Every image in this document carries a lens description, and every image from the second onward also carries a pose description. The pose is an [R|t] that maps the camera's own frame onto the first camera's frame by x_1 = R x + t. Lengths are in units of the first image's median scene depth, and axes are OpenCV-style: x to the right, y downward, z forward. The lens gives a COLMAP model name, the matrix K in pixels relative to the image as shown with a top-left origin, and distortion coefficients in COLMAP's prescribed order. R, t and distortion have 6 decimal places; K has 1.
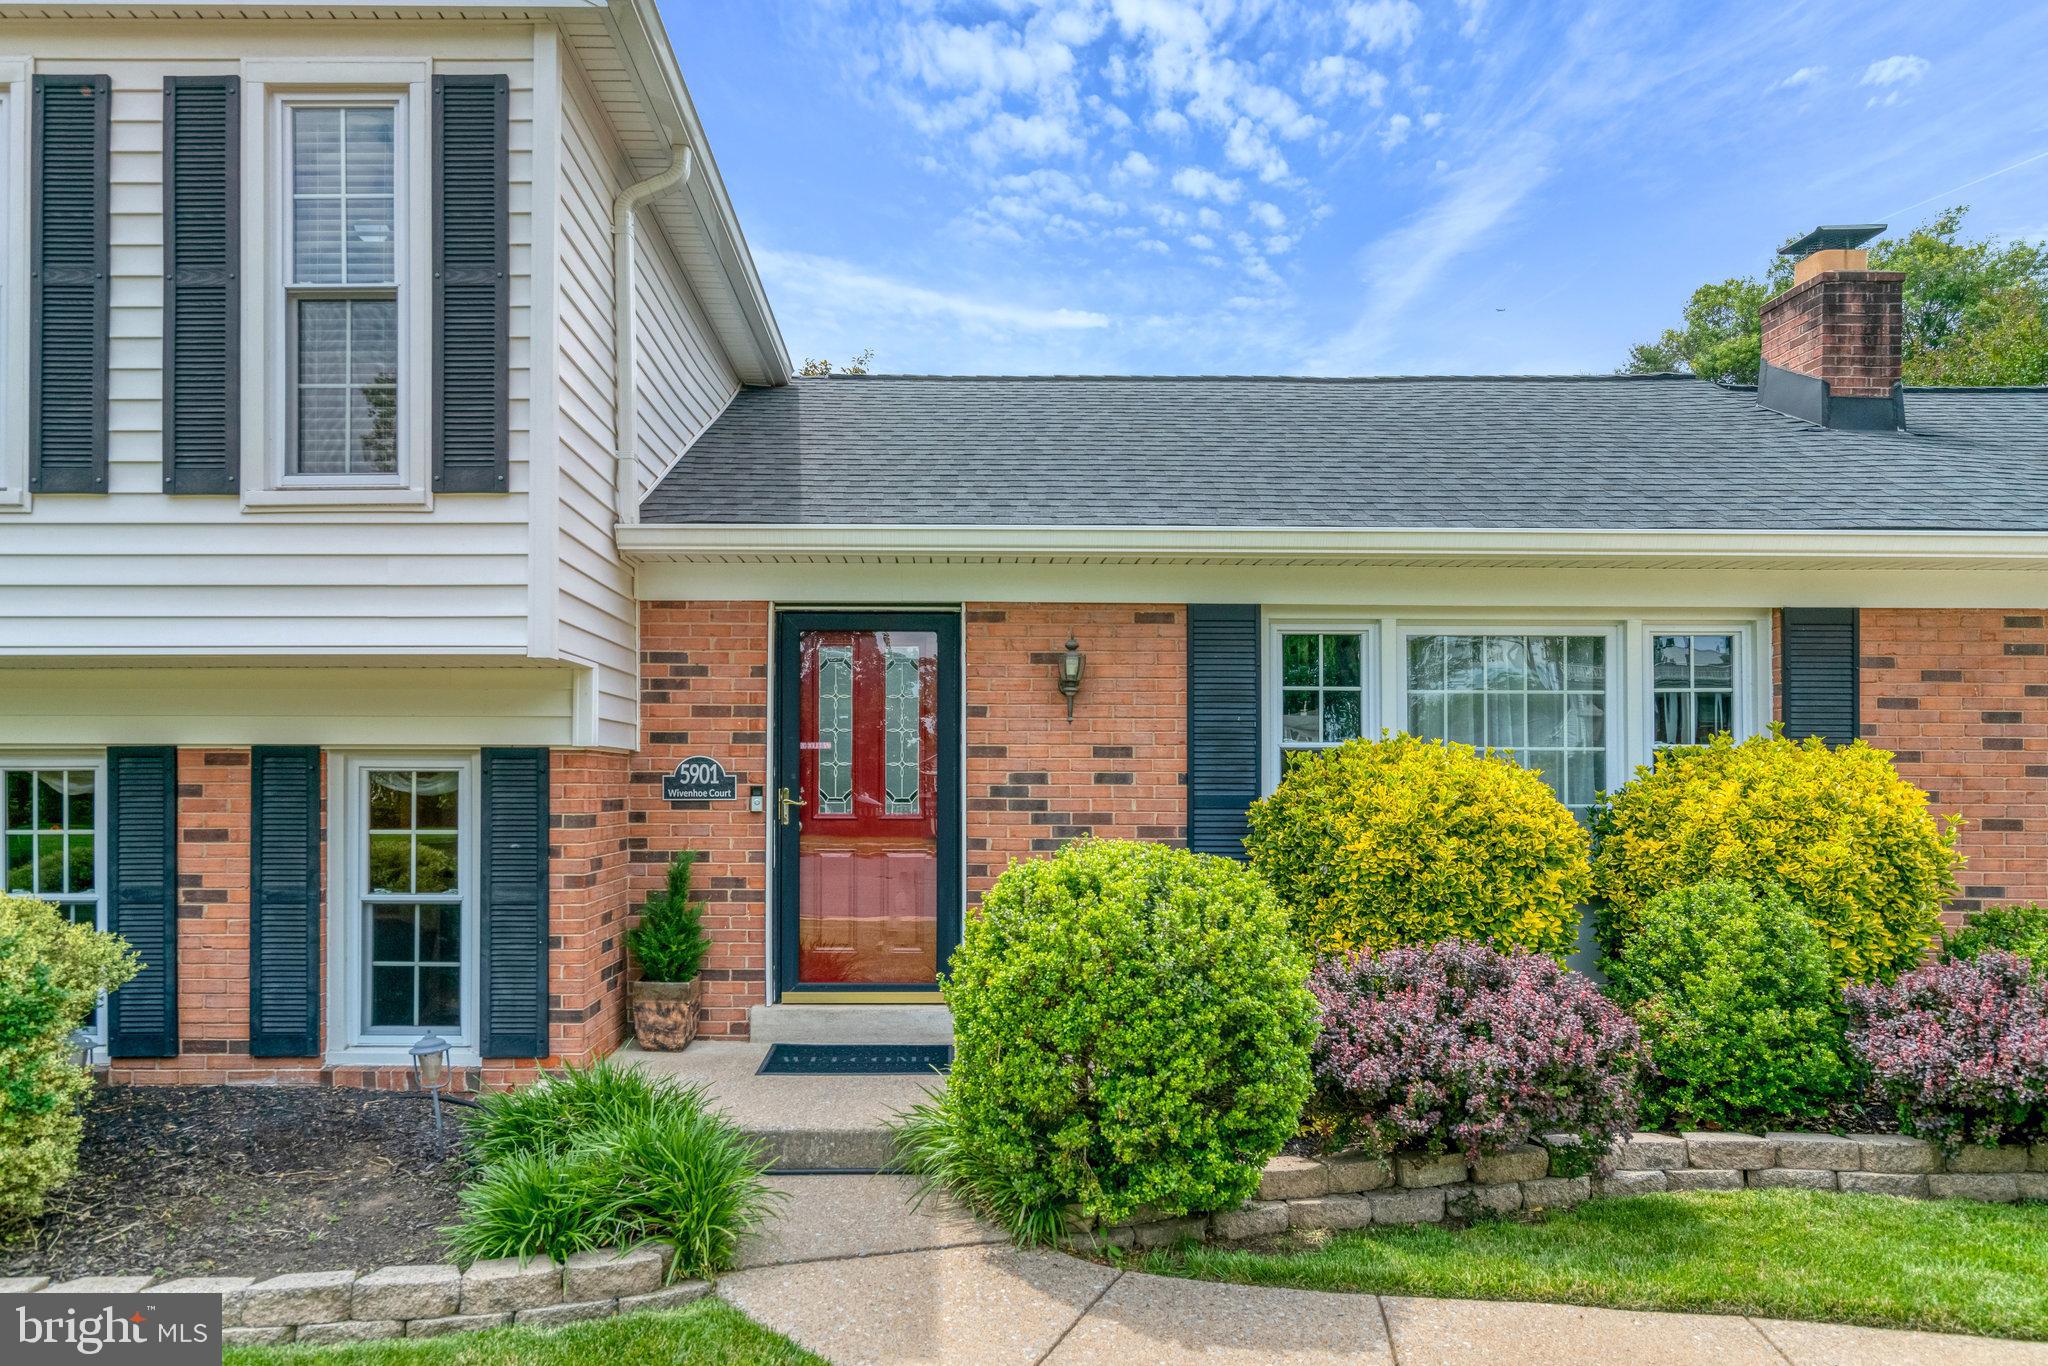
lens RADIAL K [[1318.1, 0, 947.8], [0, 1318.1, 739.2], [0, 0, 1]] dist [0.001485, -0.000718]
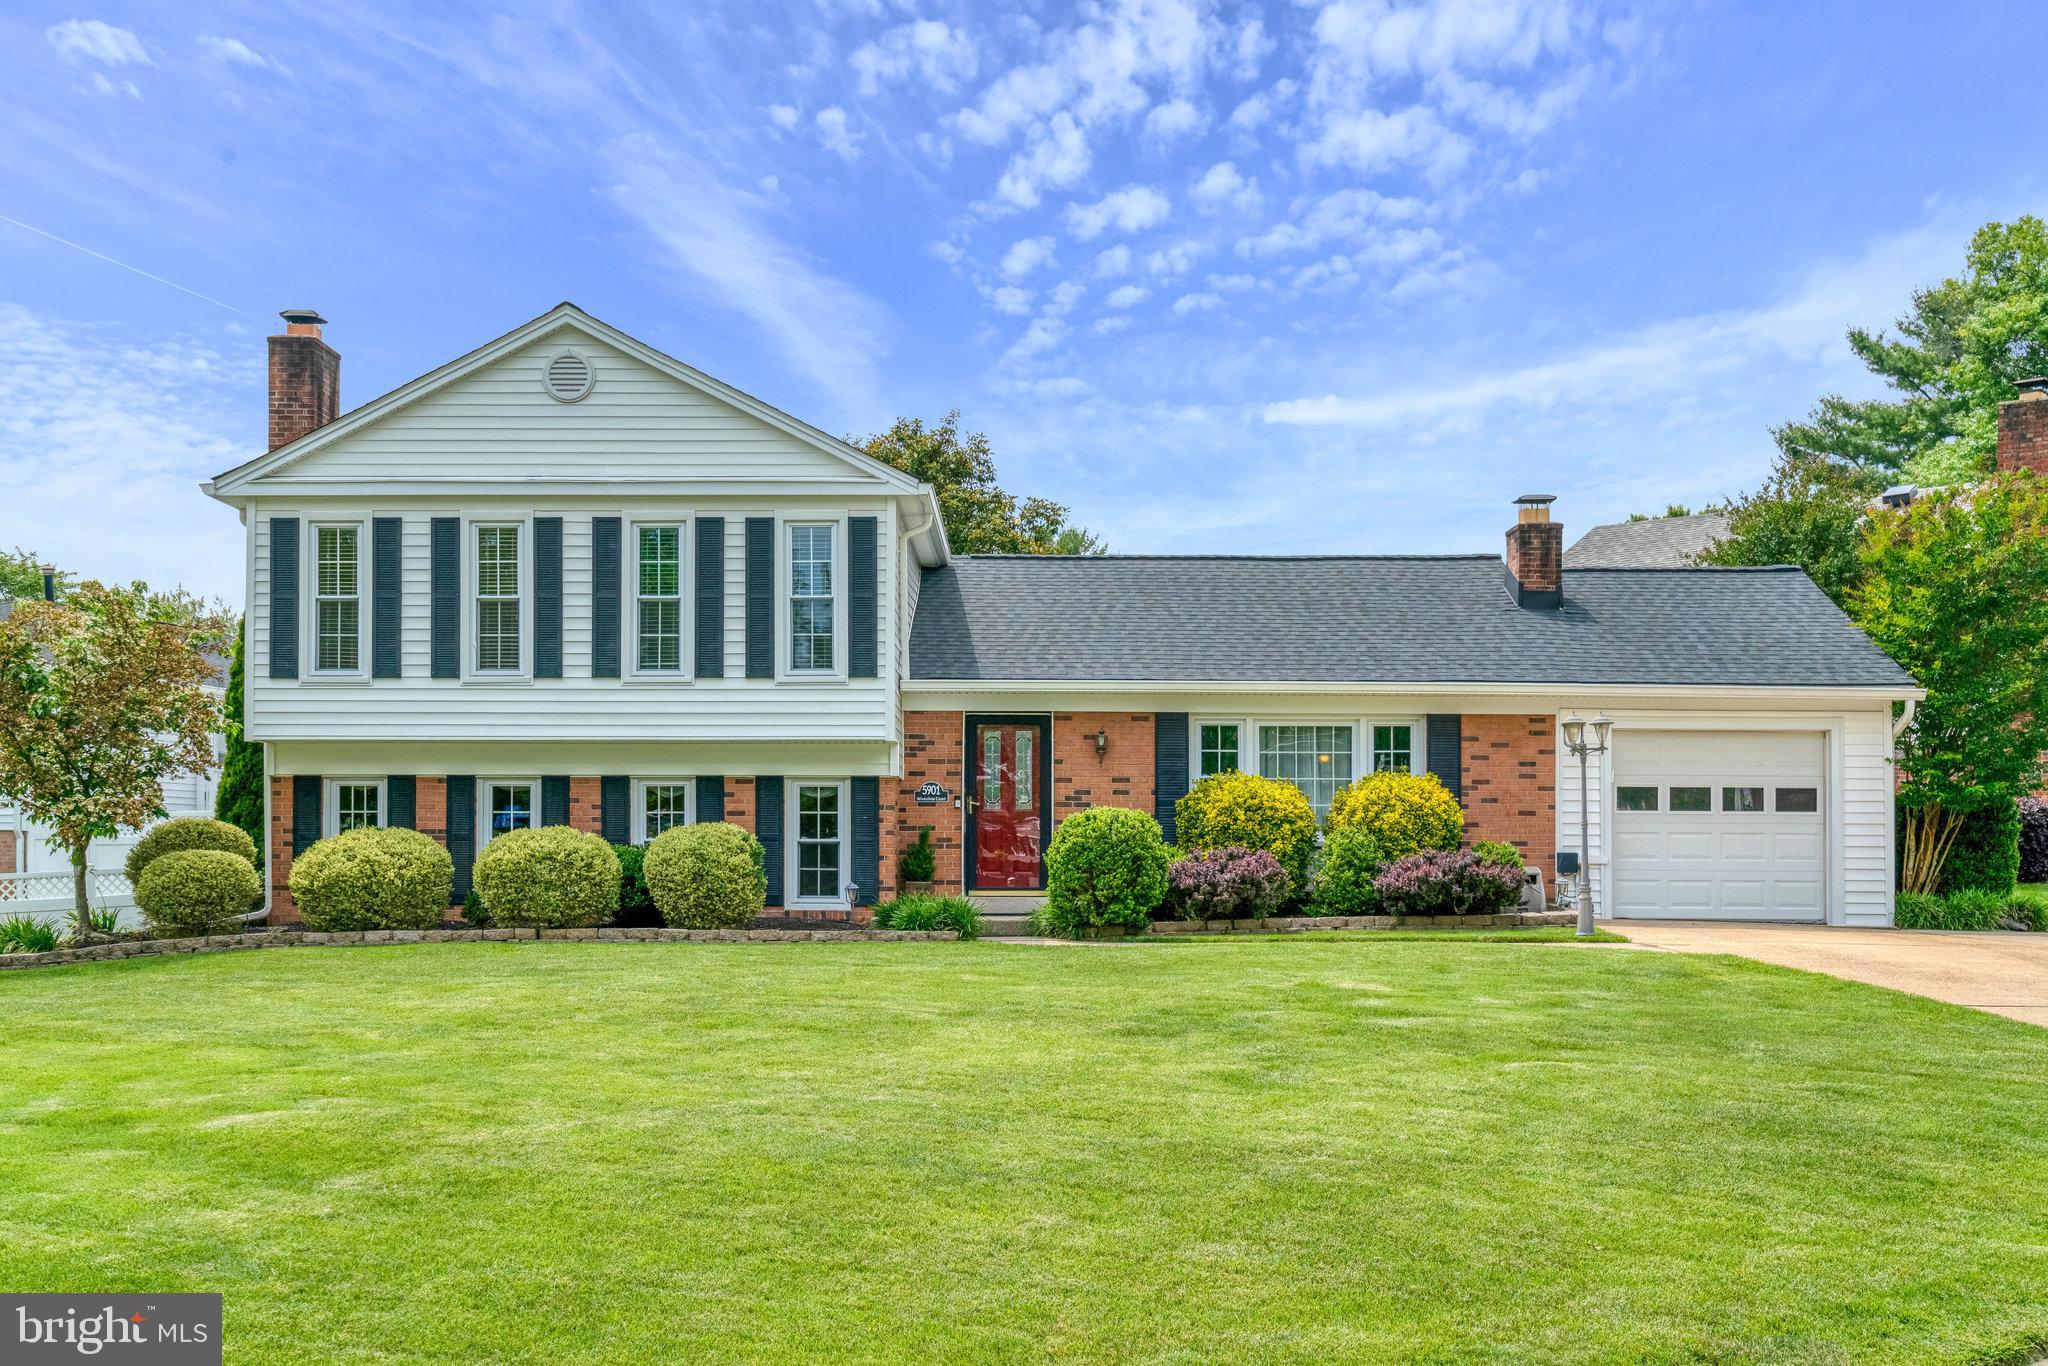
lens RADIAL K [[2132.7, 0, 1024.0], [0, 2132.7, 683.0], [0, 0, 1]] dist [-0.014801, -0.002264]
pose [[0.999989, -0.000266, -0.004645, -0.018785], [-0.000009, 0.998254, -0.059070, 0.058037], [0.004653, 0.059069, 0.998243, -2.547007]]
